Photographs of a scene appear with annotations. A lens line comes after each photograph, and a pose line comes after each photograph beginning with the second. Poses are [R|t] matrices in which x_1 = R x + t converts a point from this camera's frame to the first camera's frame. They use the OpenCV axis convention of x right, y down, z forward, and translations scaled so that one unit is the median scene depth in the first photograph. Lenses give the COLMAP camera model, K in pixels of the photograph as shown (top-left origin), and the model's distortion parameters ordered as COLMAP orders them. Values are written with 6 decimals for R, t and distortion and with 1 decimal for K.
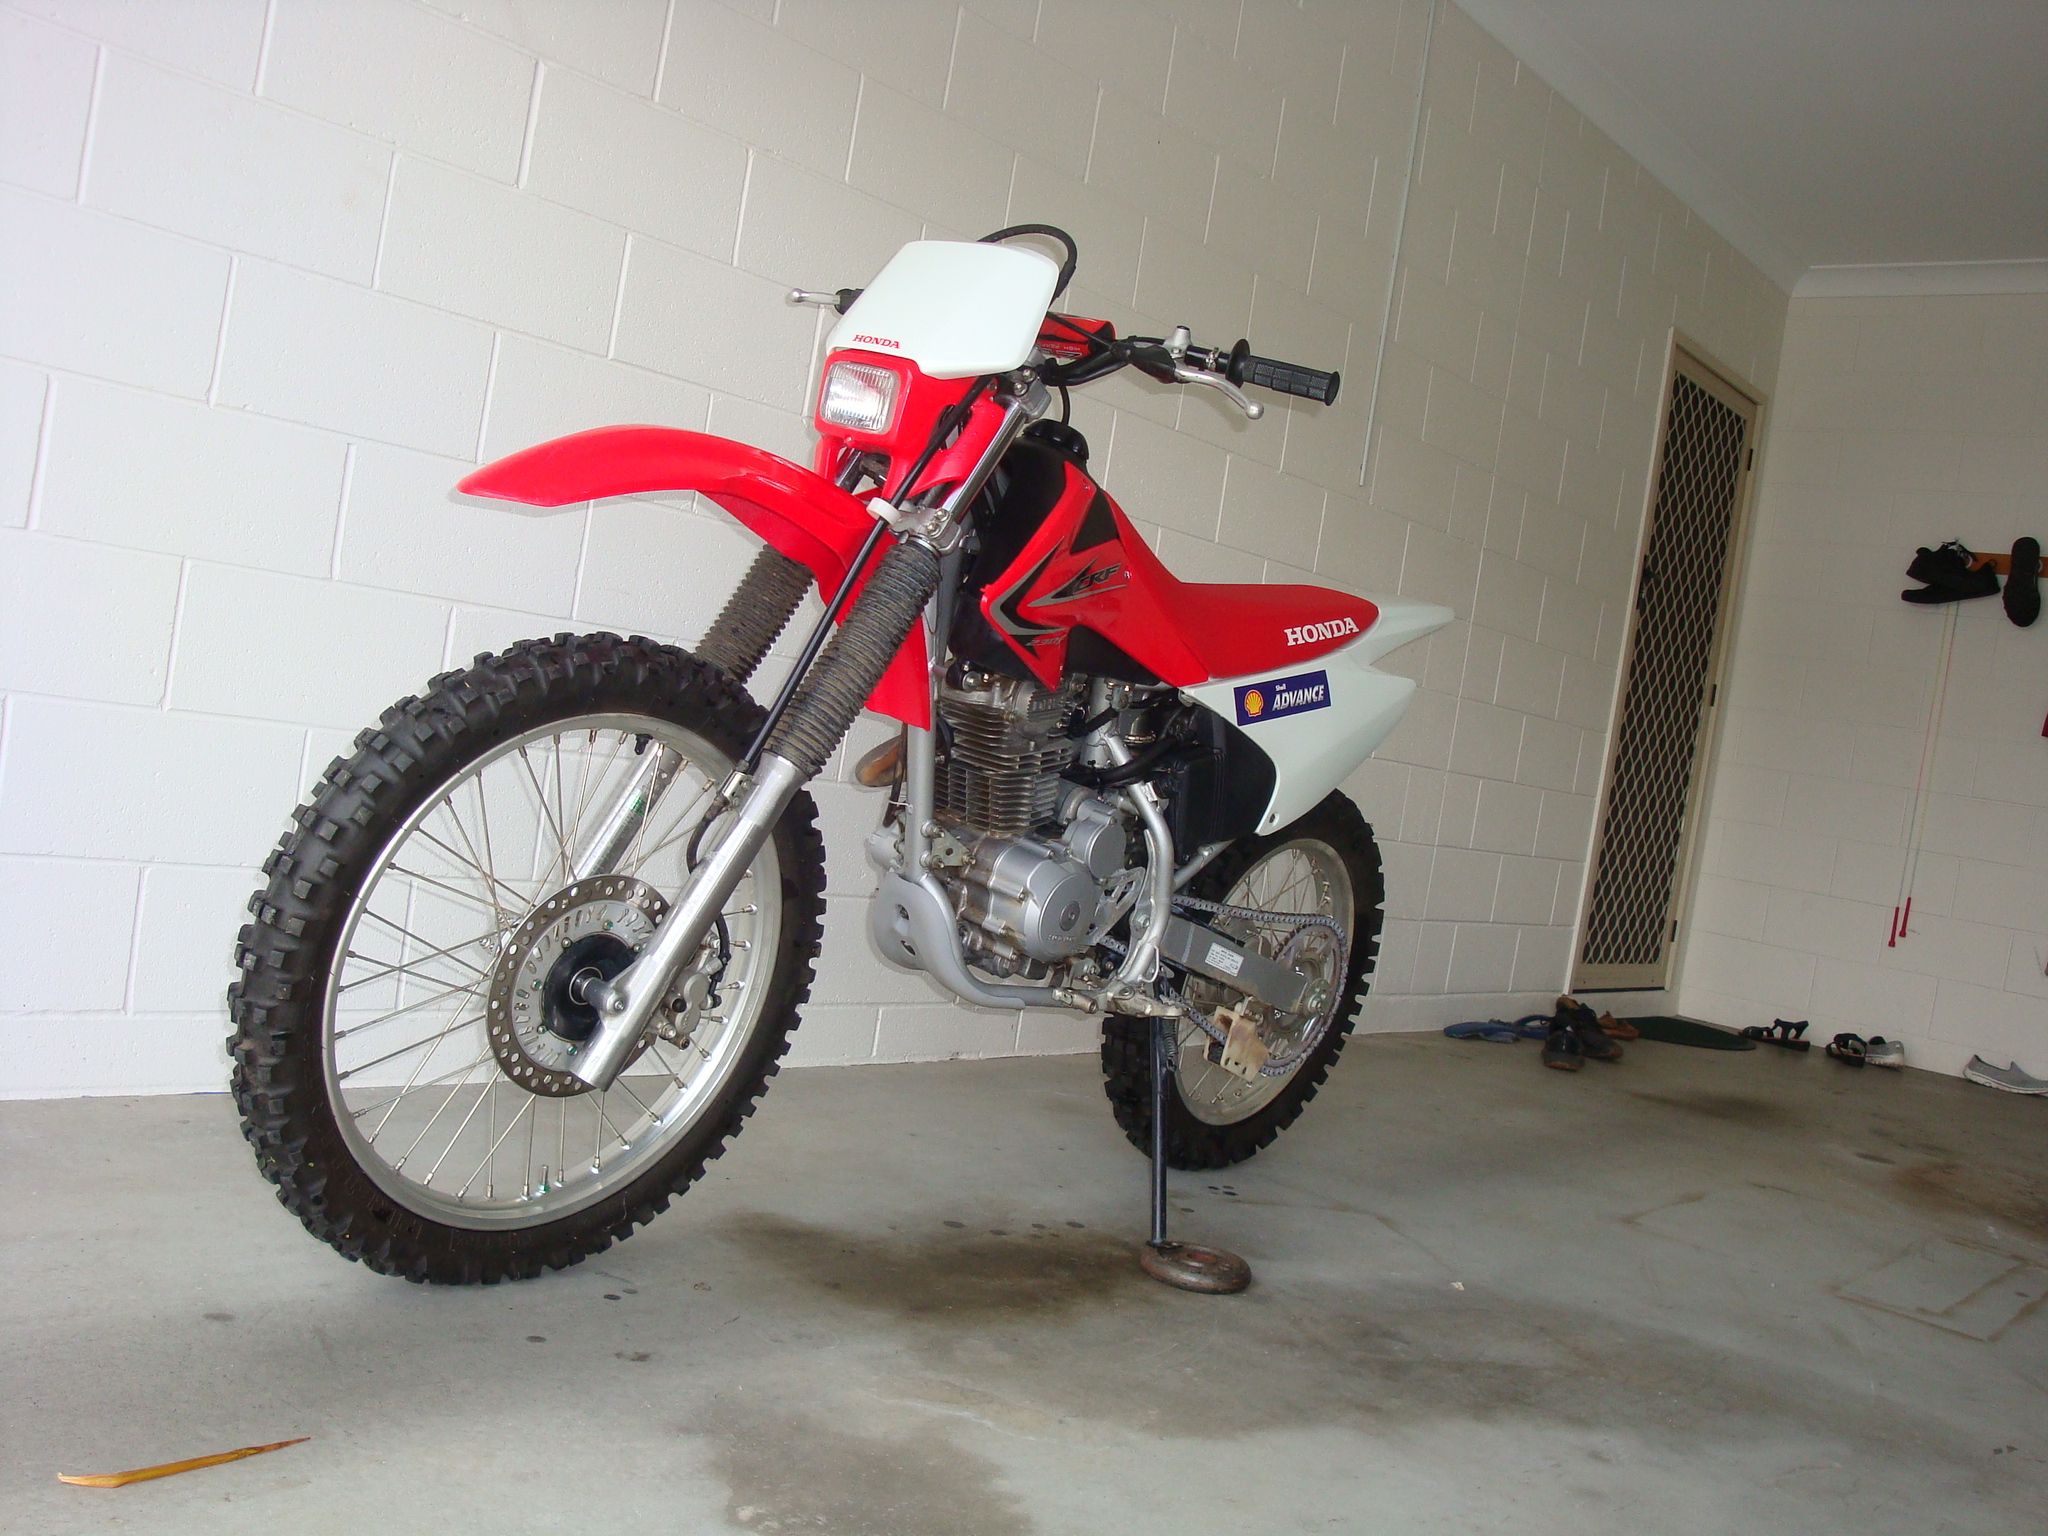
lens RADIAL K [[1831.1, 0, 1013.8], [0, 1831.1, 793.1], [0, 0, 1]] dist [-0.161169, 0.133938]
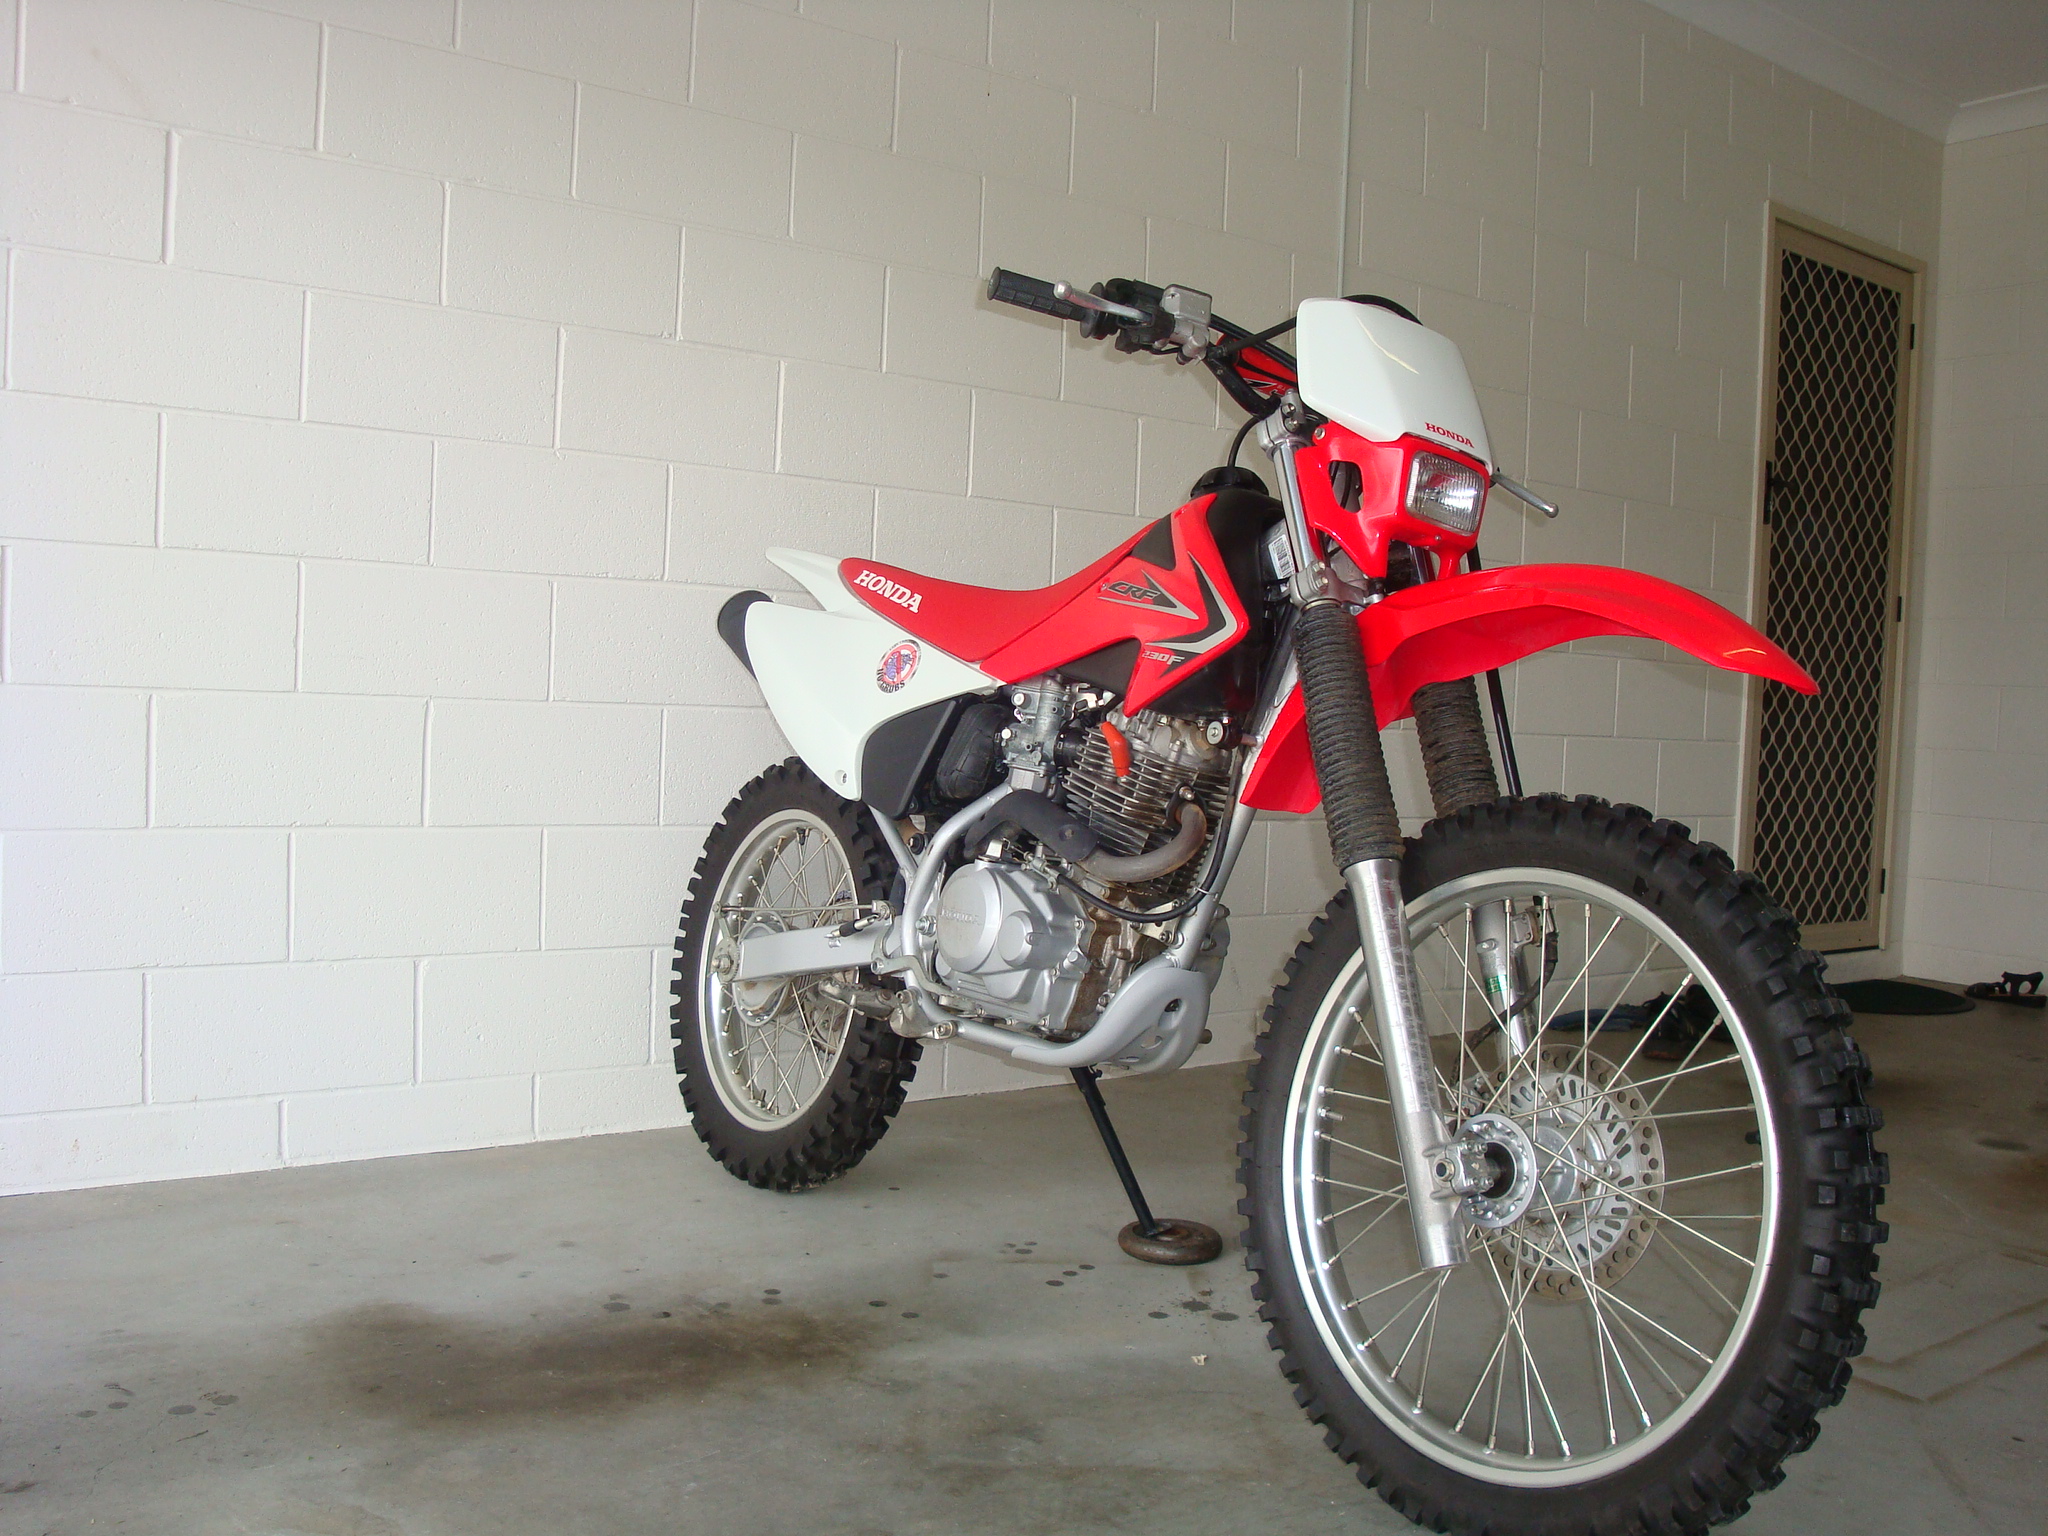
lens RADIAL K [[1831.1, 0, 1023.9], [0, 1831.1, 777.5], [0, 0, 1]] dist [-0.161169, 0.133938]
pose [[0.972296, -0.104268, -0.209212, 0.357504], [0.101075, 0.994541, -0.025927, 0.015885], [0.210773, 0.004063, 0.977527, 0.150254]]
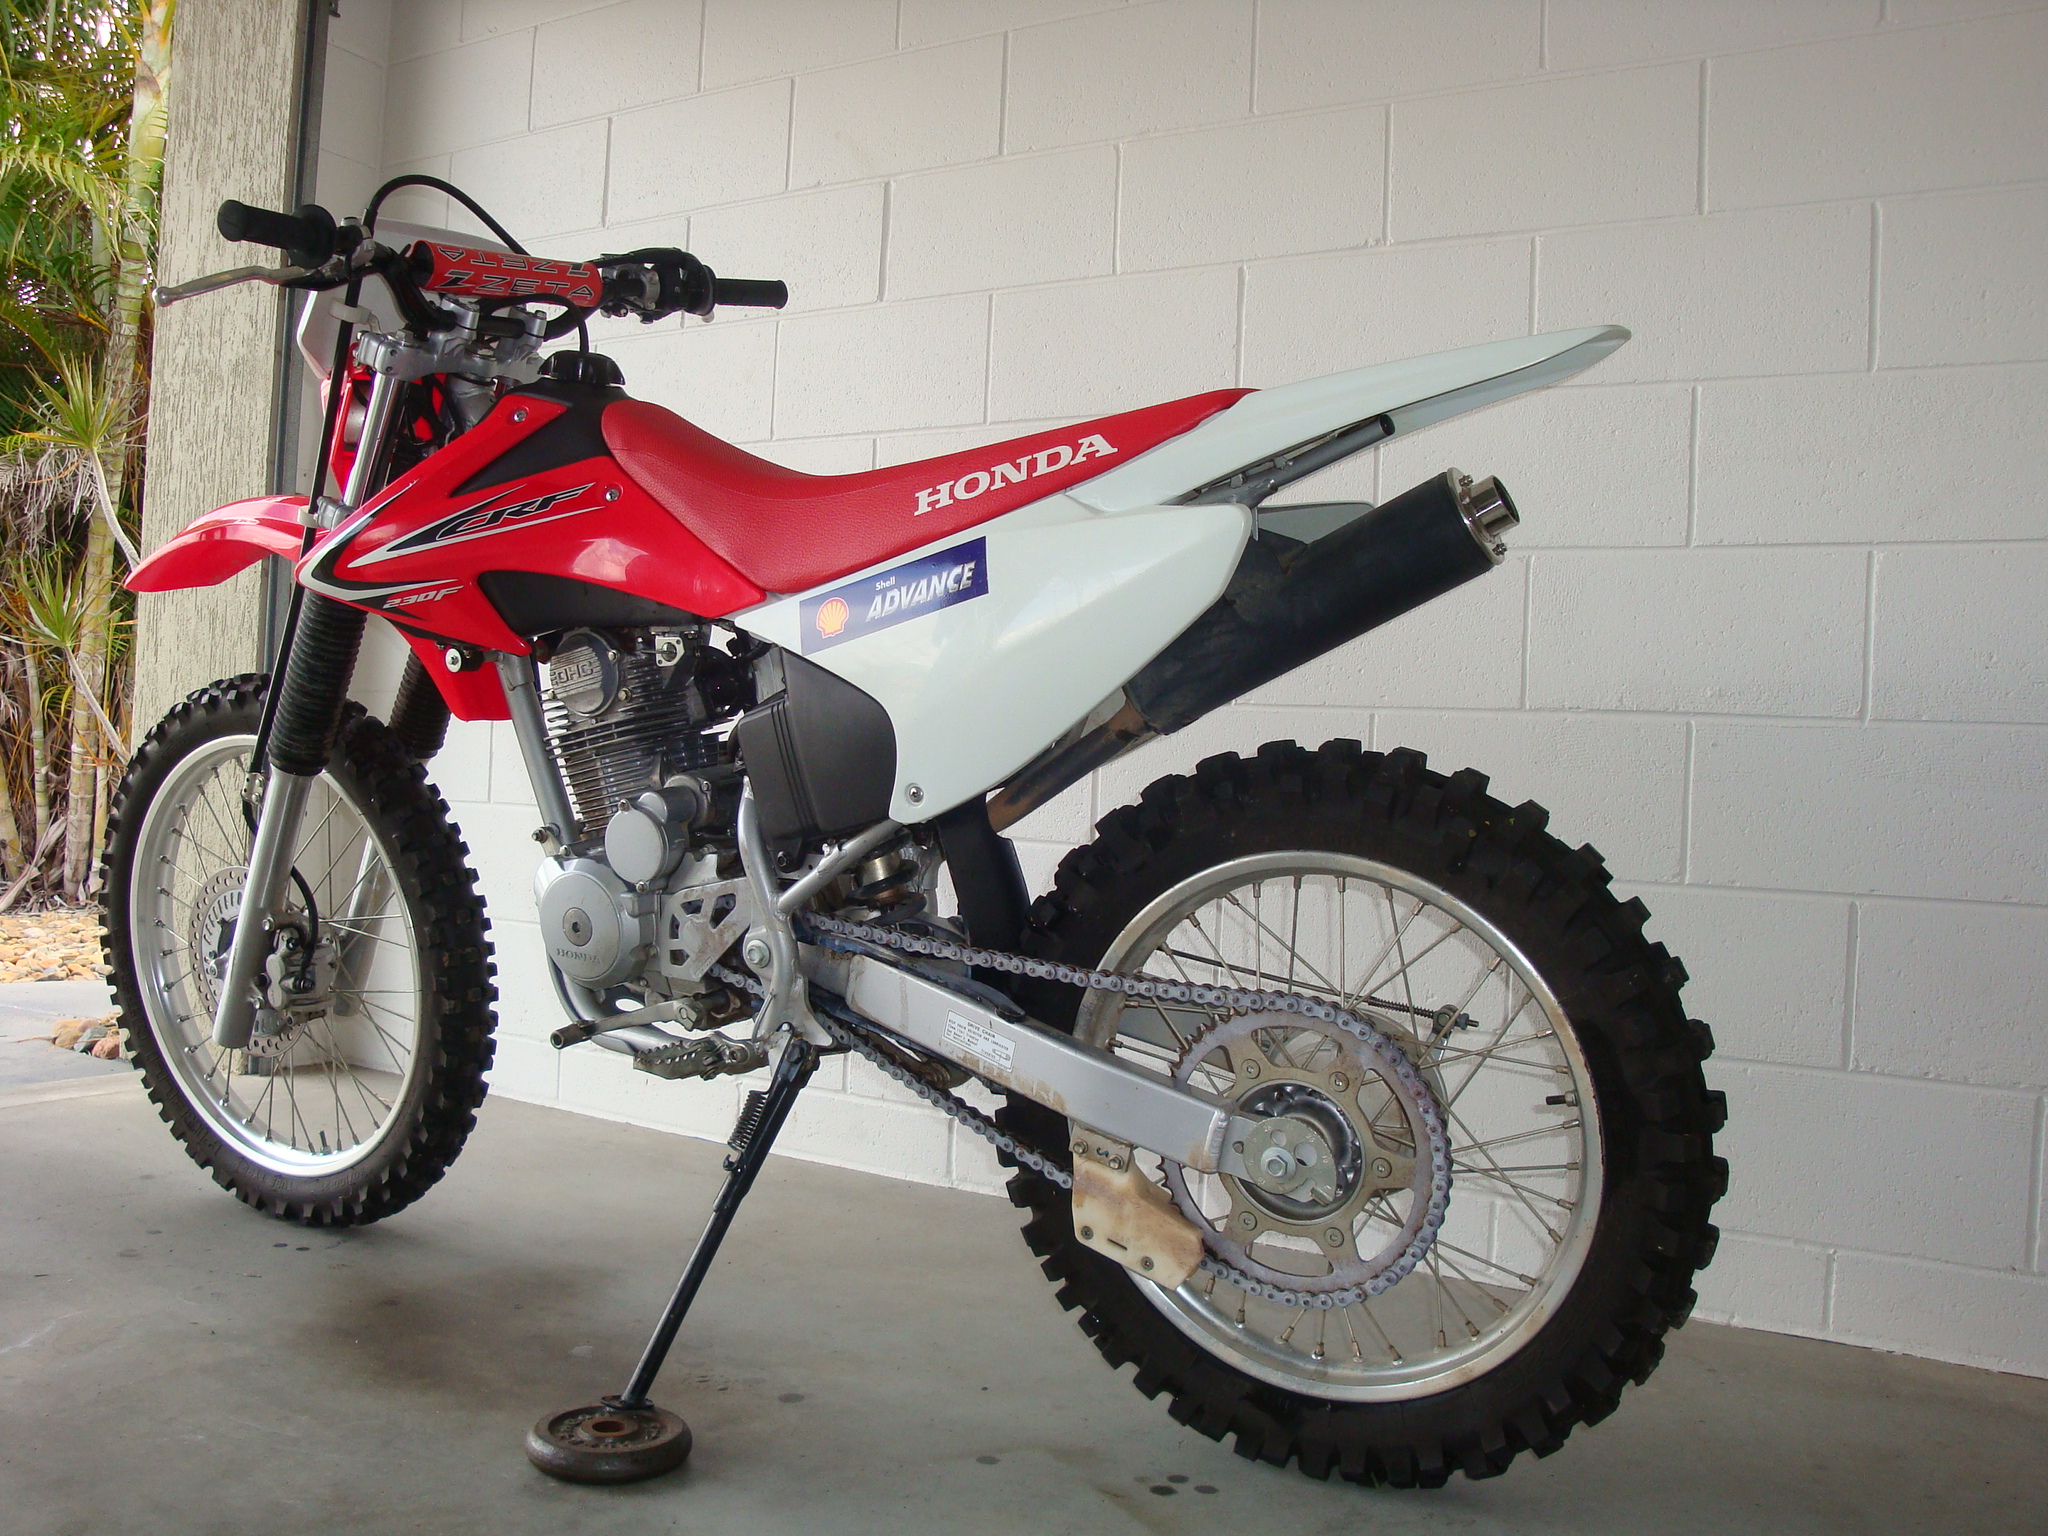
lens RADIAL K [[1831.1, 0, 1014.3], [0, 1831.1, 775.2], [0, 0, 1]] dist [-0.161169, 0.133938]
pose [[0.176801, -0.145113, -0.973490, 0.740487], [-0.055222, 0.986051, -0.157015, 0.101294], [0.982696, 0.081519, 0.166321, 0.922603]]
